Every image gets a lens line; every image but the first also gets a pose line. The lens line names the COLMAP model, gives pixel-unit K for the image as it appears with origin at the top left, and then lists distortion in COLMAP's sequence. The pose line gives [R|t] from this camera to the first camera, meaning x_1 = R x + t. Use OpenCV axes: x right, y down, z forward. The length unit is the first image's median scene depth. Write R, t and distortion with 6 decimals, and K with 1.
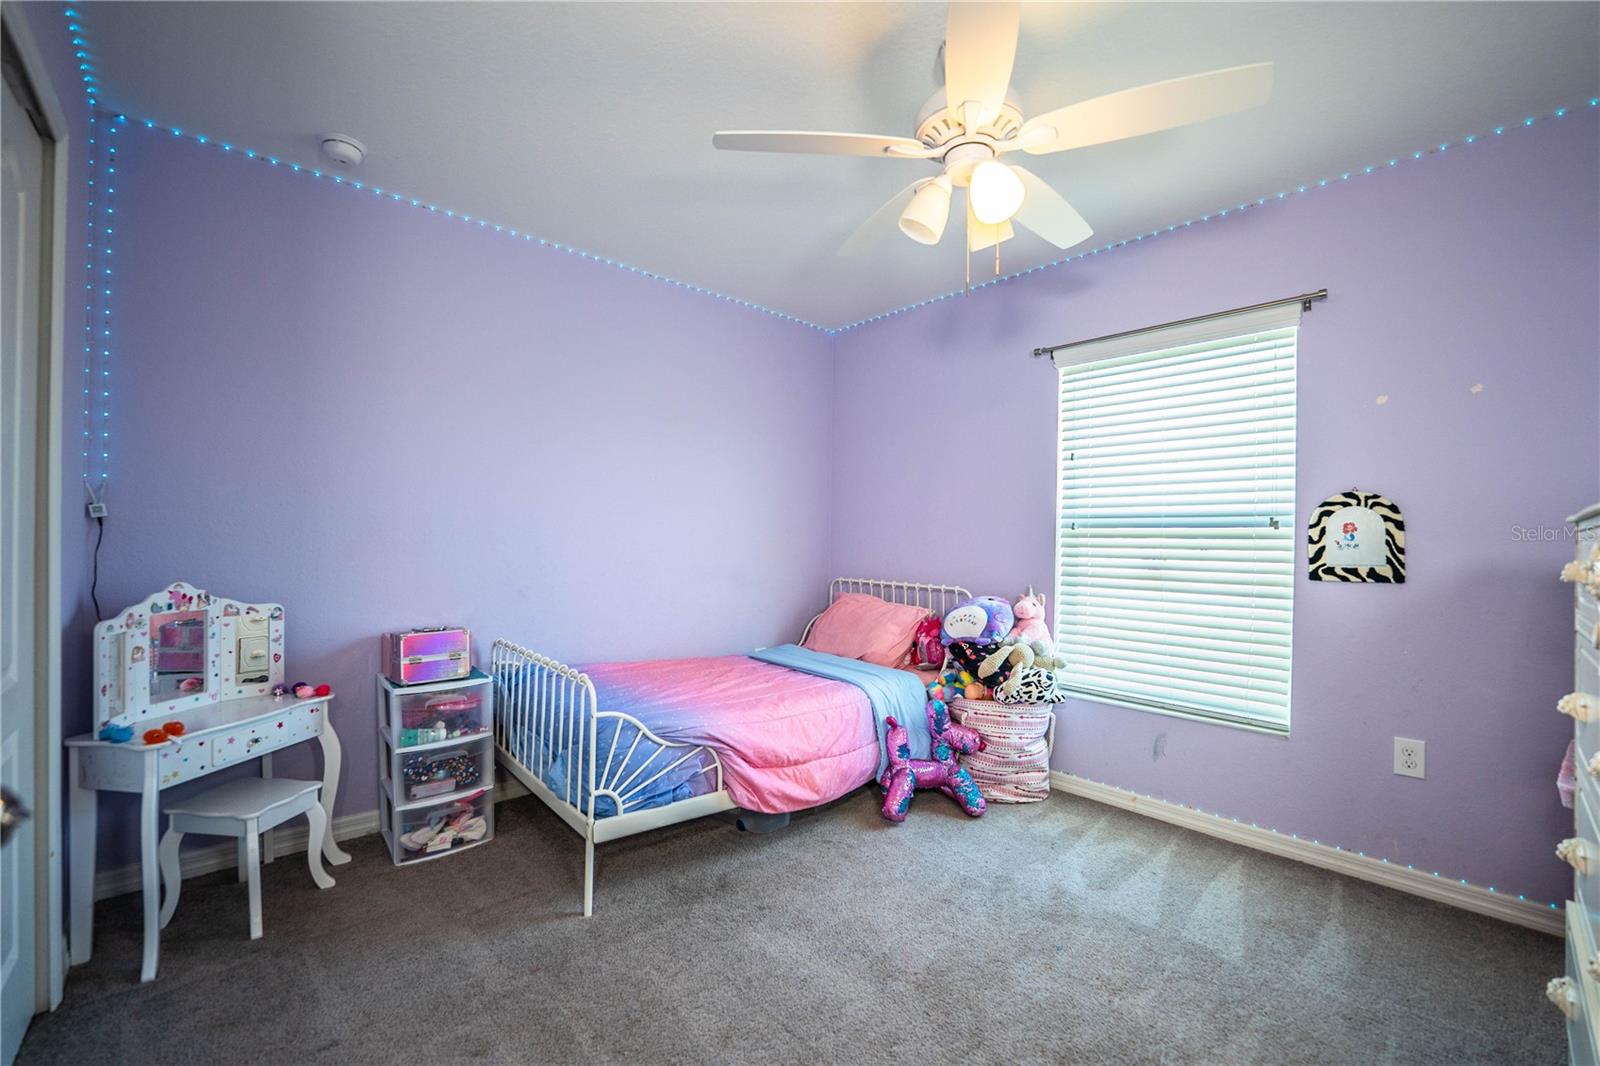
lens RADIAL K [[654.8, 0, 797.4], [0, 654.8, 535.1], [0, 0, 1]] dist [-0.024040, 0.001965]
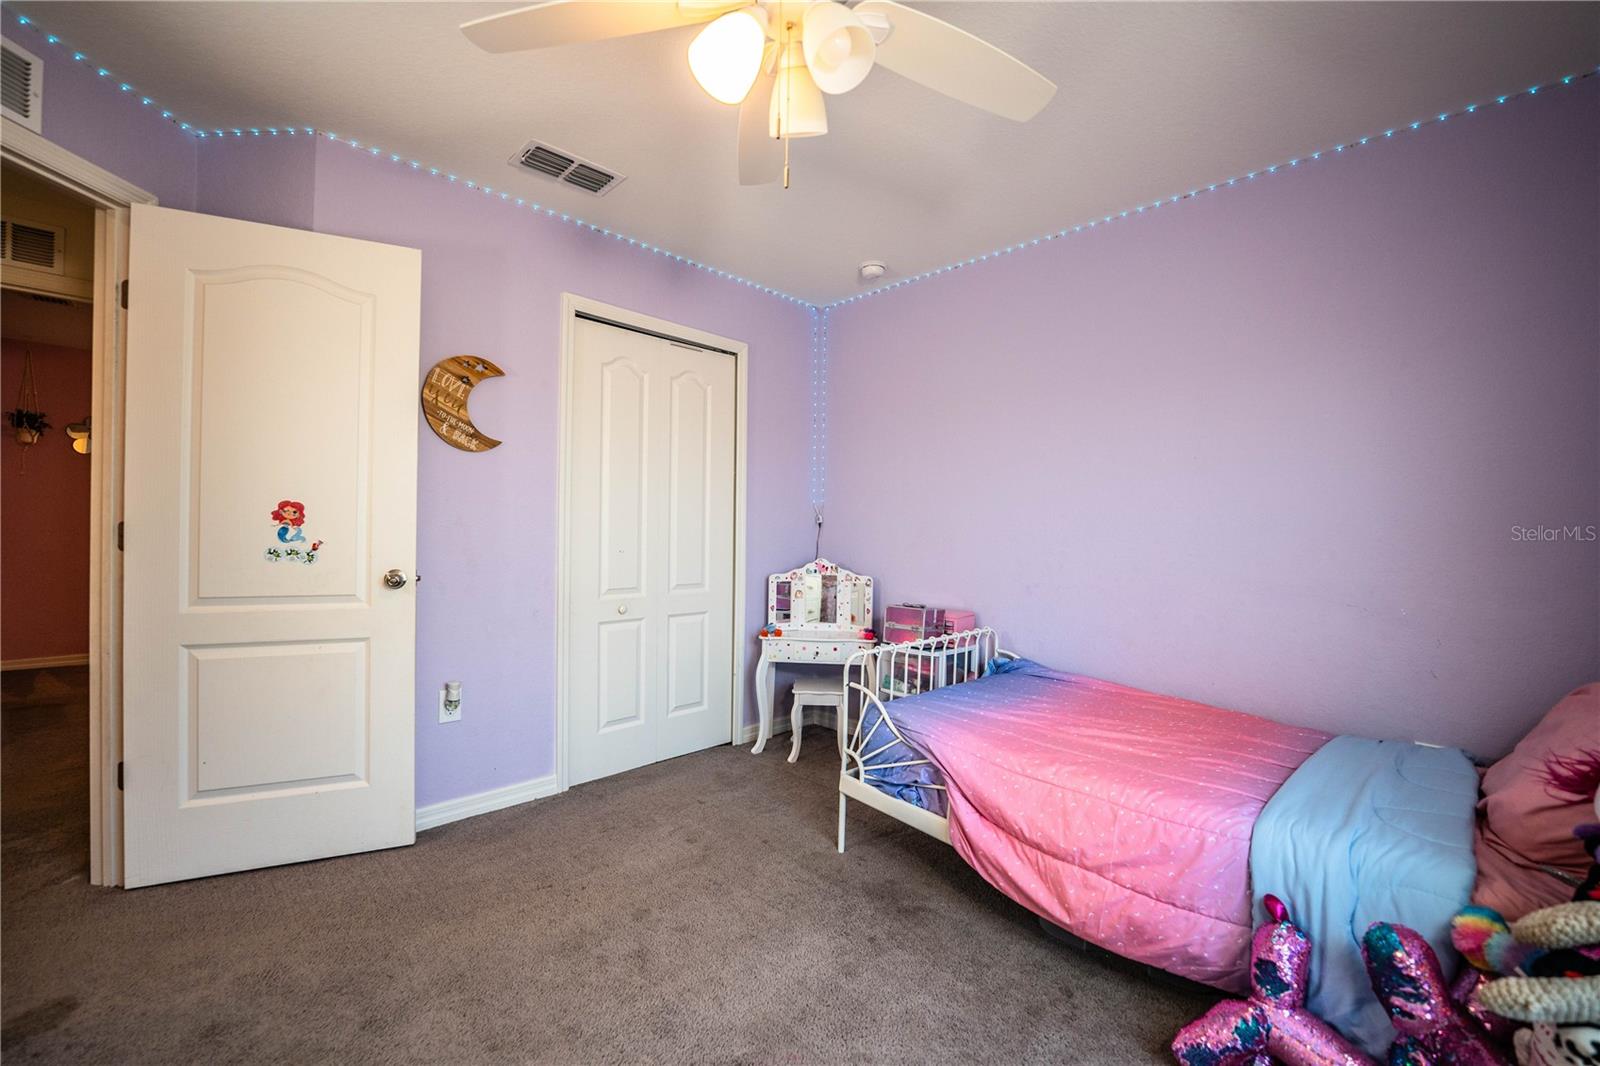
lens RADIAL K [[654.8, 0, 797.2], [0, 654.8, 534.1], [0, 0, 1]] dist [-0.024040, 0.001965]
pose [[0.041955, -0.002941, -0.999115, 0.762575], [-0.011320, 0.999930, -0.003419, 0.012512], [0.999055, 0.011454, 0.041918, 0.767481]]
